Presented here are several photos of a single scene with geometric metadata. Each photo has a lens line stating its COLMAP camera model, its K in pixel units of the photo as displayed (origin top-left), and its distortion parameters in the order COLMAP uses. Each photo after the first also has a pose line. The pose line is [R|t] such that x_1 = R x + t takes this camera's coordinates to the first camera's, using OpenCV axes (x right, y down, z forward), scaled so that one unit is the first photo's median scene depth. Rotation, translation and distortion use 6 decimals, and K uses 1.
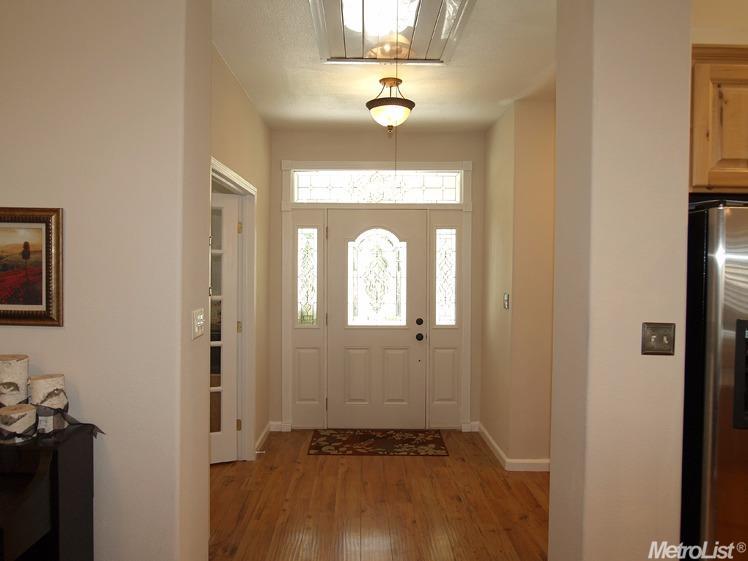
lens RADIAL K [[528.4, 0, 374.0], [0, 528.4, 280.5], [0, 0, 1]] dist [-0.023299, -0.003813]
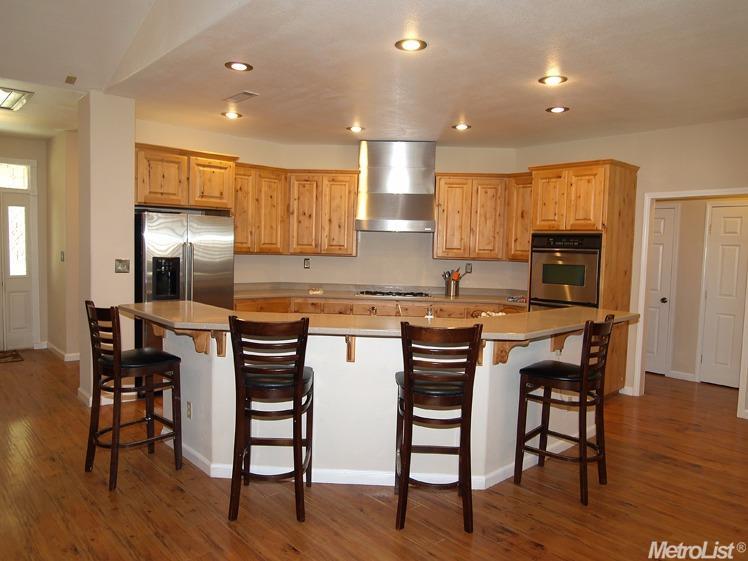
lens RADIAL K [[528.4, 0, 374.0], [0, 528.4, 280.5], [0, 0, 1]] dist [-0.023299, -0.003813]
pose [[0.746355, -0.032816, 0.664738, -0.100157], [-0.005087, 0.998473, 0.055003, 0.020842], [-0.665528, -0.044434, 0.745049, -0.812554]]
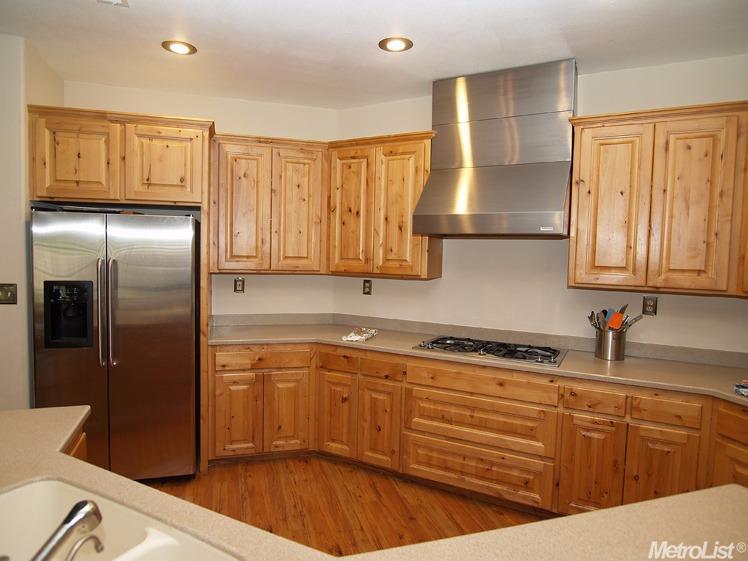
lens RADIAL K [[468.8, 0, 369.5], [0, 468.8, 280.2], [0, 0, 1]] dist [-0.031921, 0.002179]
pose [[0.960270, -0.006507, 0.278998, 0.631856], [-0.005994, 0.999017, 0.043932, 0.001779], [-0.279010, -0.043859, 0.959286, -0.327939]]
